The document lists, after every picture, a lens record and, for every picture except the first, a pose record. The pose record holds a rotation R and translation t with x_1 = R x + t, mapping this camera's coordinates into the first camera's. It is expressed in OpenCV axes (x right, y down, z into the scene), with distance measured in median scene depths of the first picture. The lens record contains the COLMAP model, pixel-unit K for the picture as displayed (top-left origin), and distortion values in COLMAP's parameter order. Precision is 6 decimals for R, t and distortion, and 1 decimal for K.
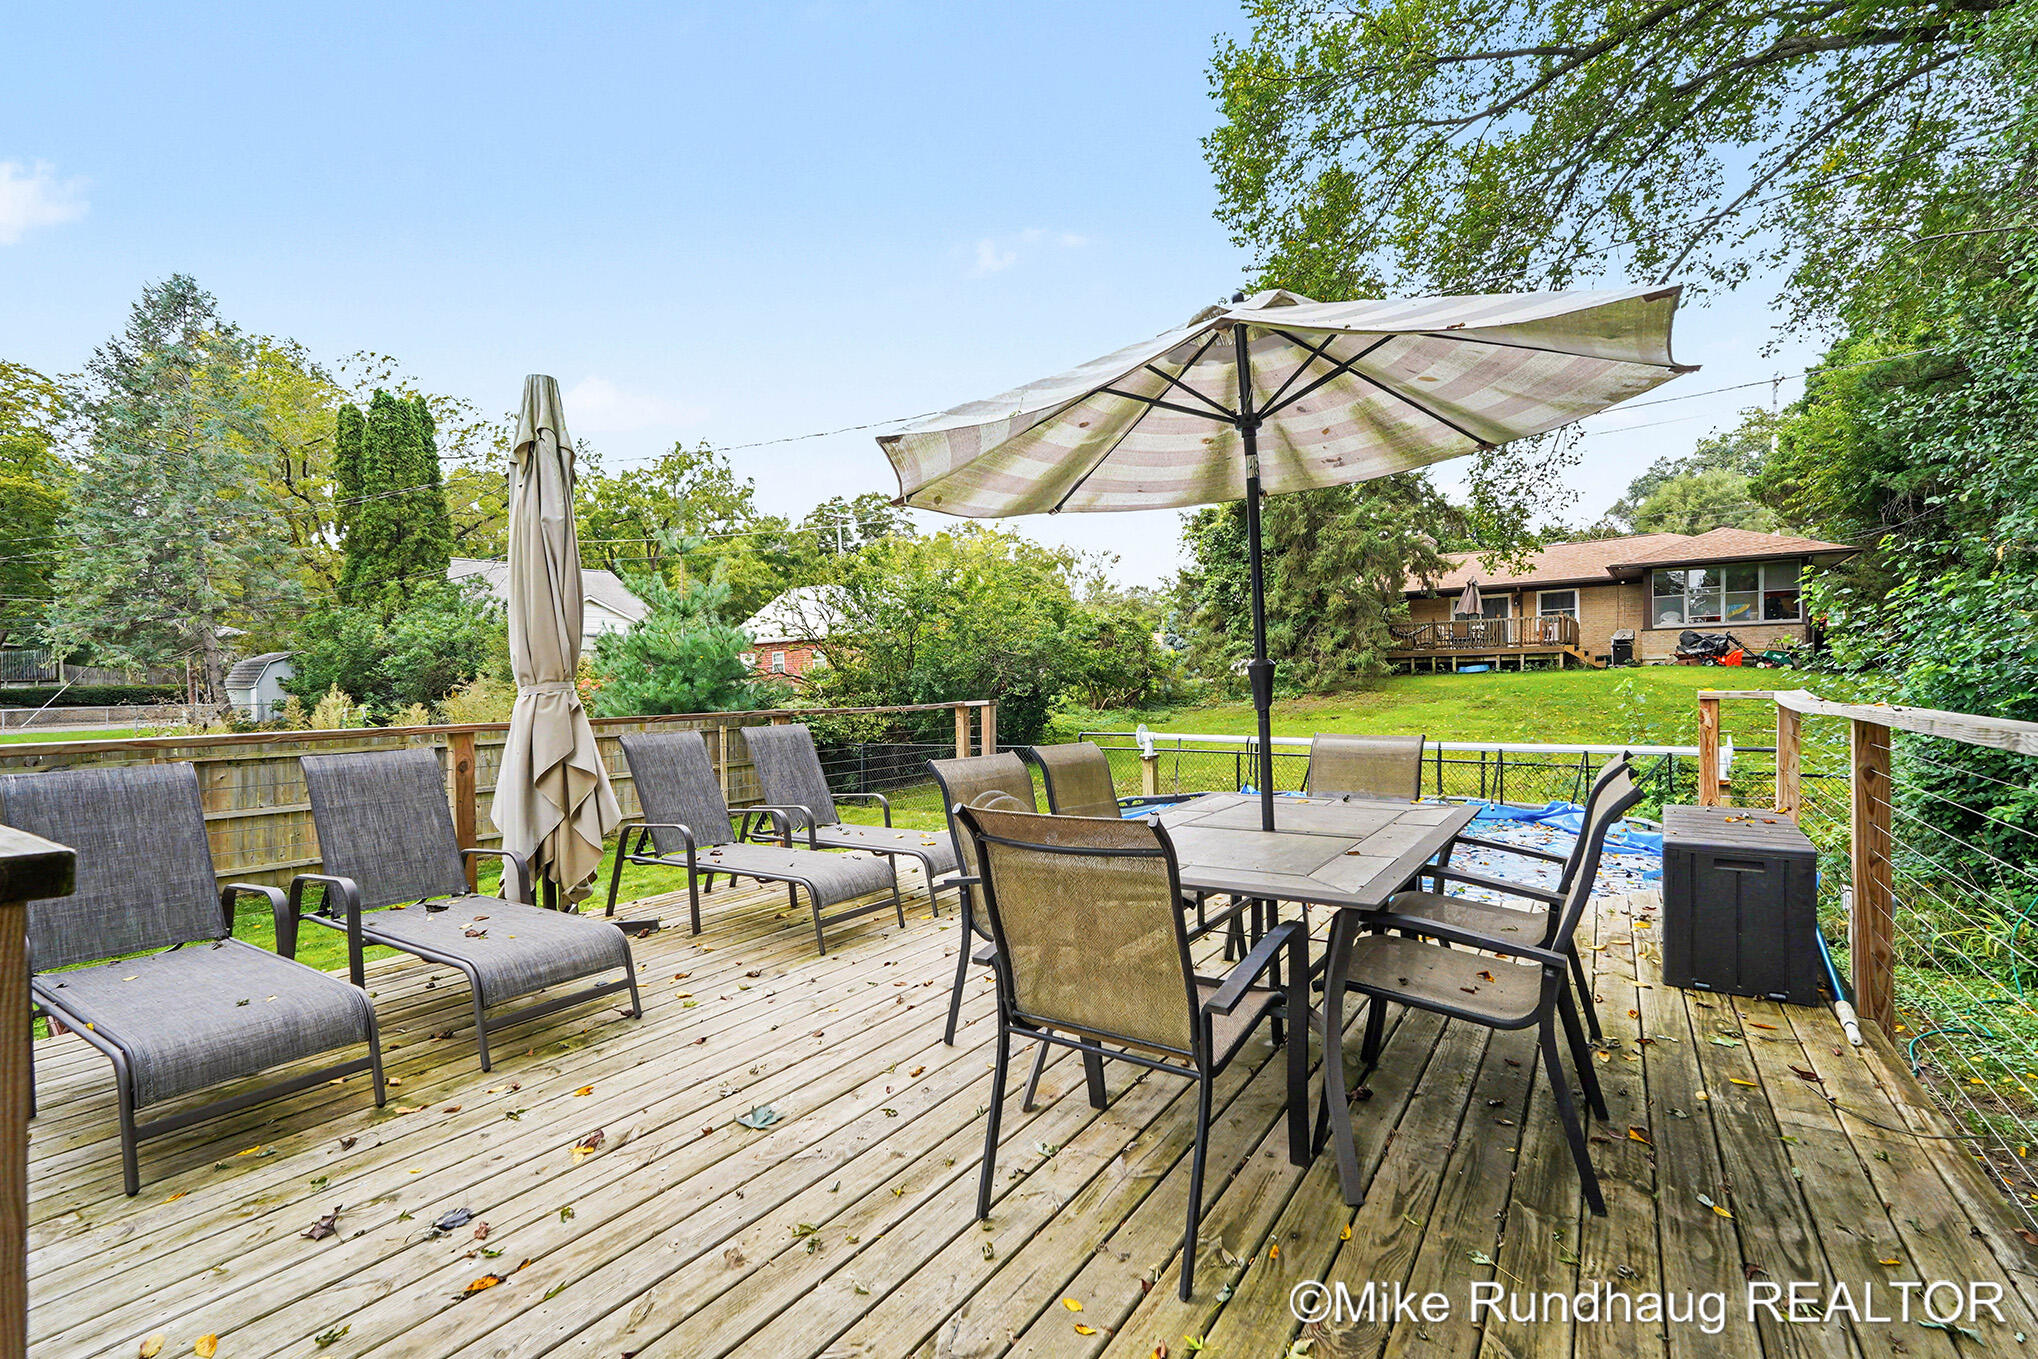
lens RADIAL K [[915.9, 0, 1015.1], [0, 915.9, 704.2], [0, 0, 1]] dist [-0.000501, -0.000254]
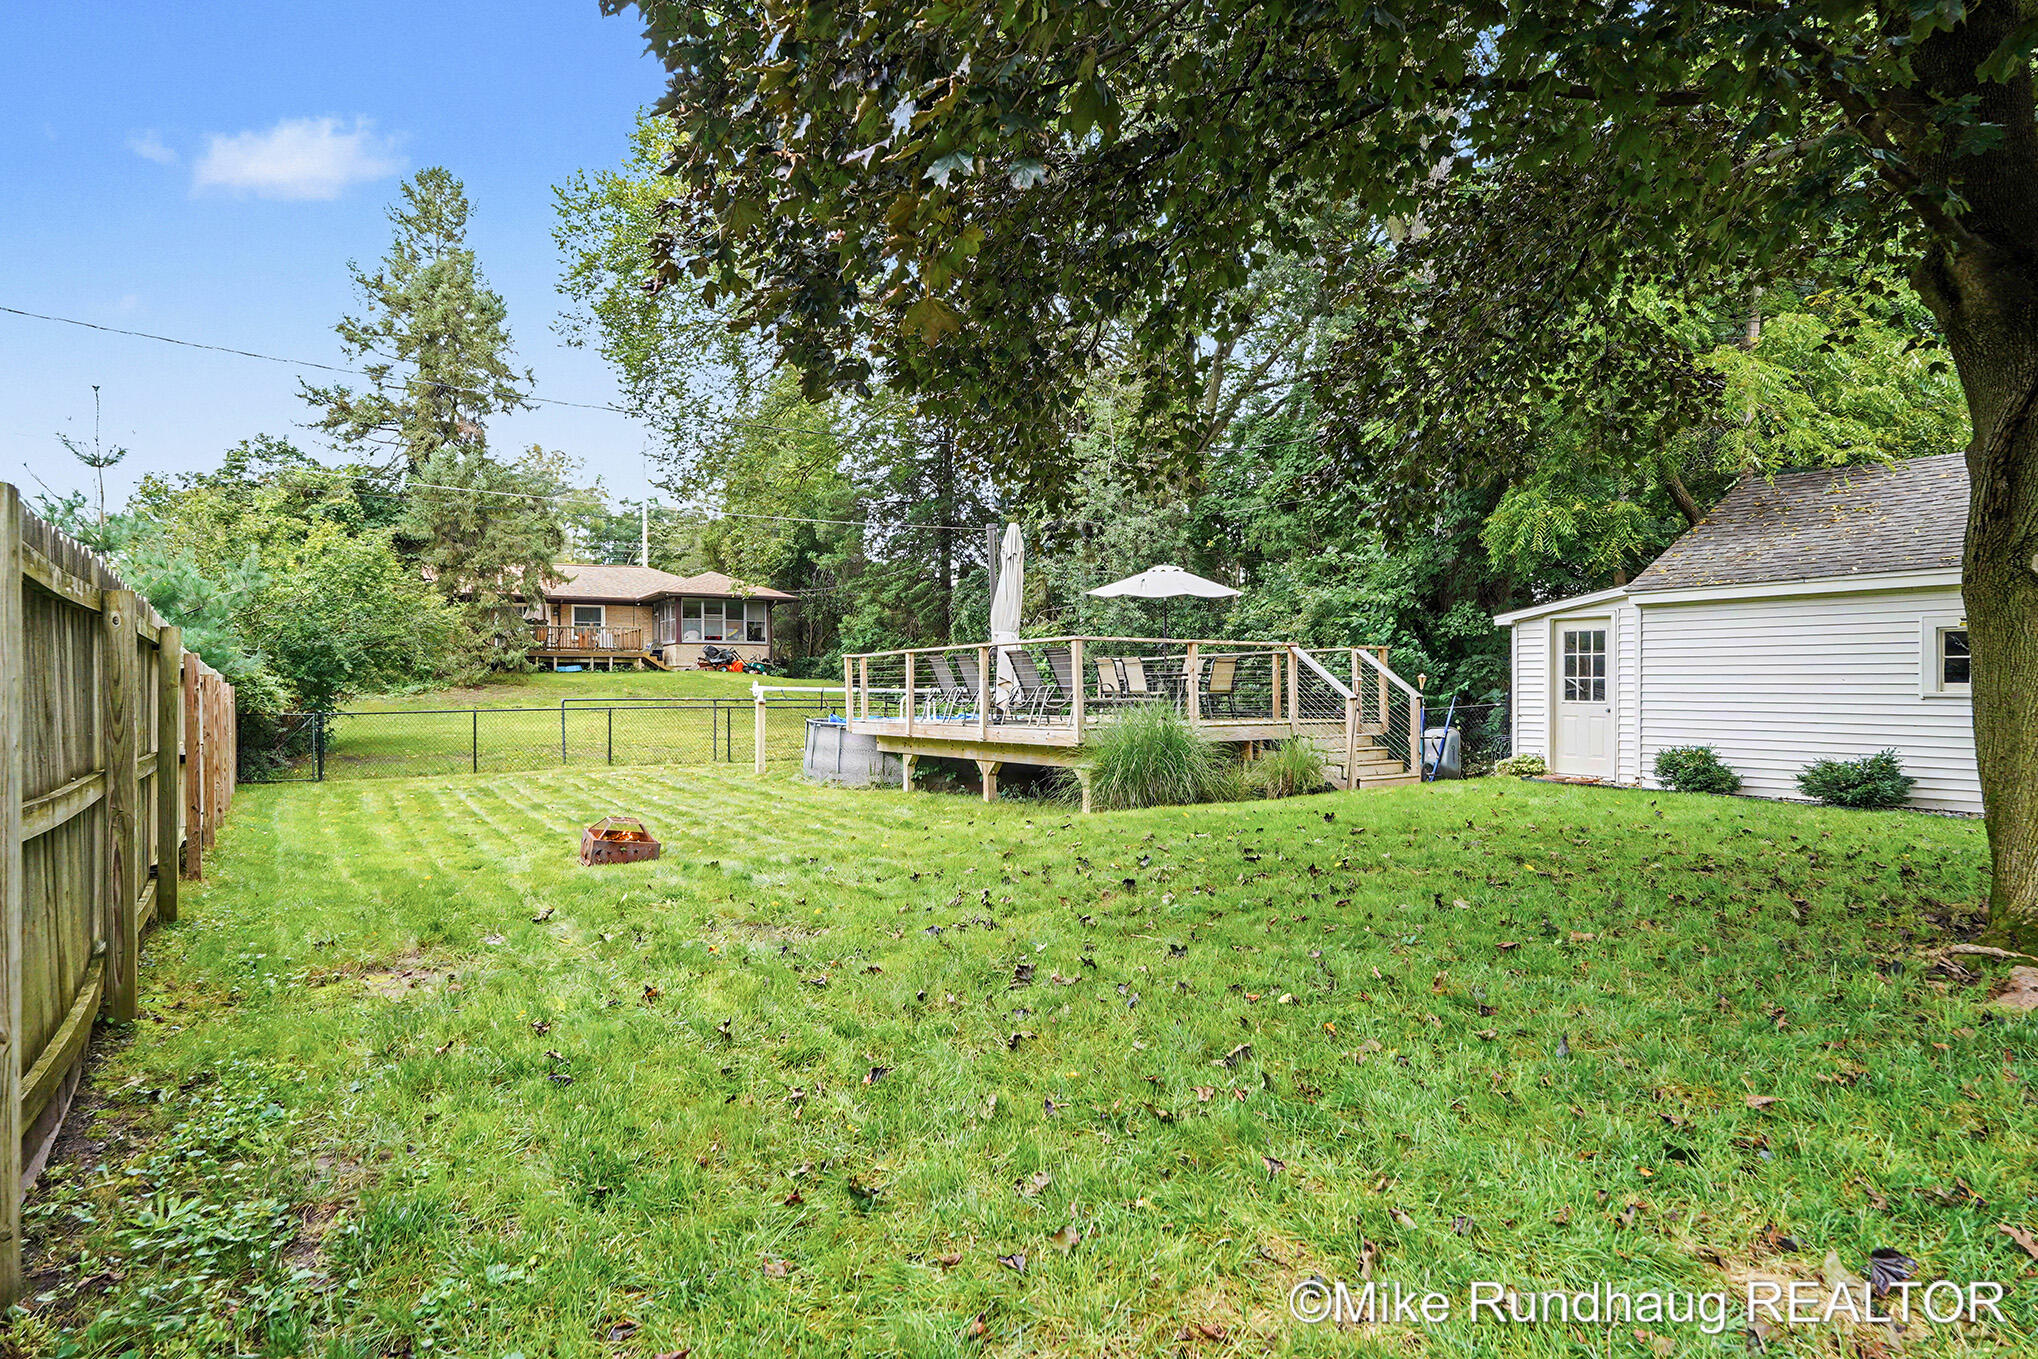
lens RADIAL K [[1080.7, 0, 1019.0], [0, 1080.7, 679.5], [0, 0, 1]] dist [0.000559, 0.000019]
pose [[0.387774, 0.027193, 0.921353, -0.548734], [0.017674, 0.999162, -0.036928, 0.036586], [-0.921585, 0.030603, 0.386969, -0.038843]]
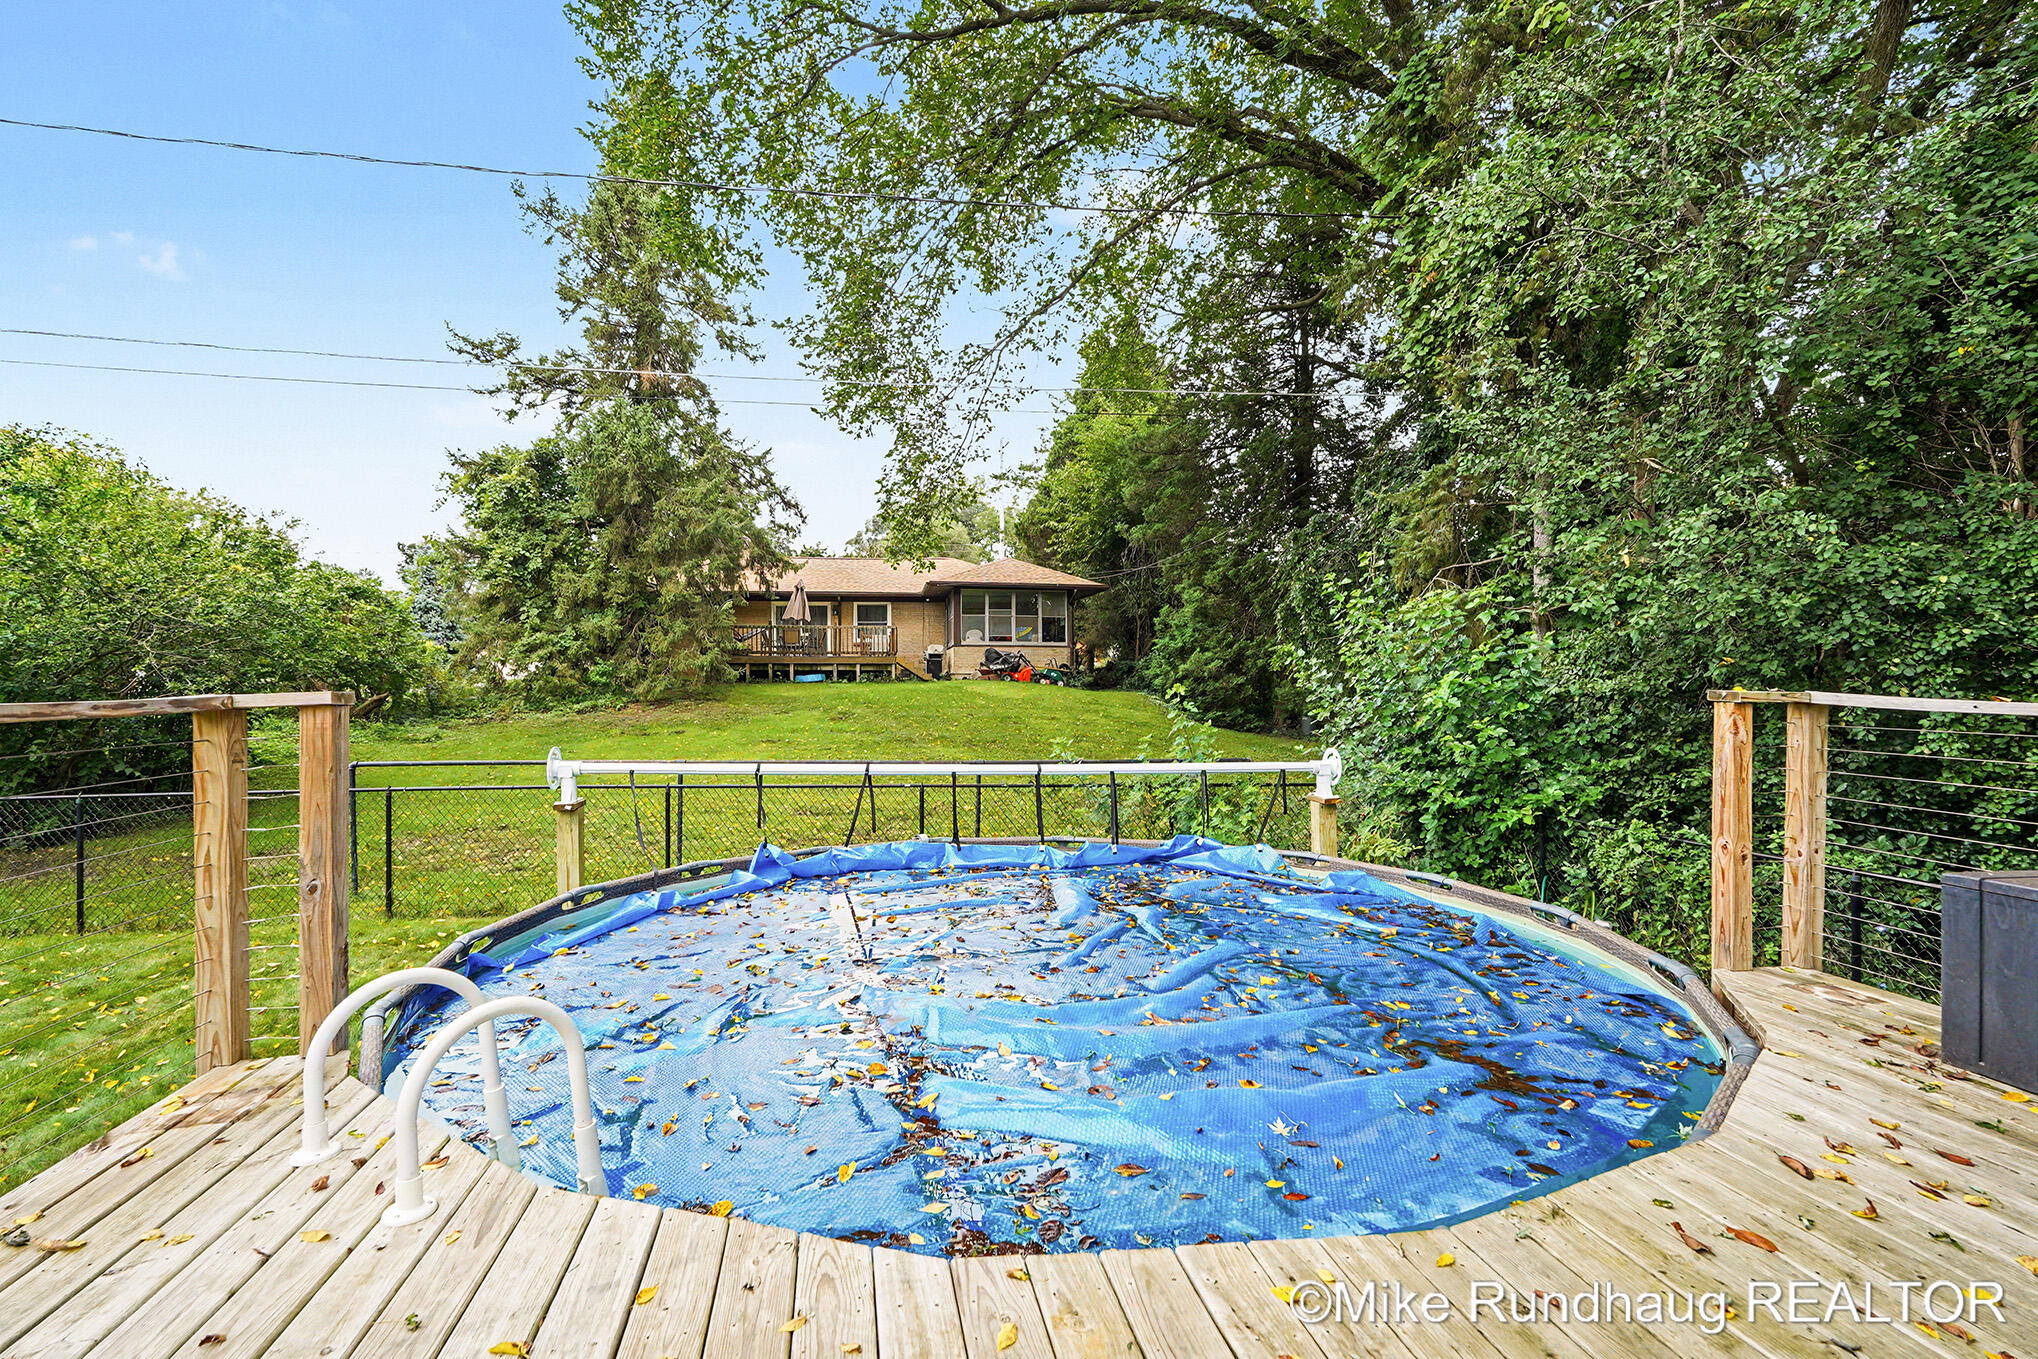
lens RADIAL K [[973.0, 0, 1019.0], [0, 973.0, 679.5], [0, 0, 1]] dist [-0.001058, -0.000211]
pose [[0.724802, 0.028250, 0.688378, -0.024905], [-0.001530, 0.999223, -0.039396, 0.001469], [-0.688956, 0.027501, 0.724281, 0.148710]]
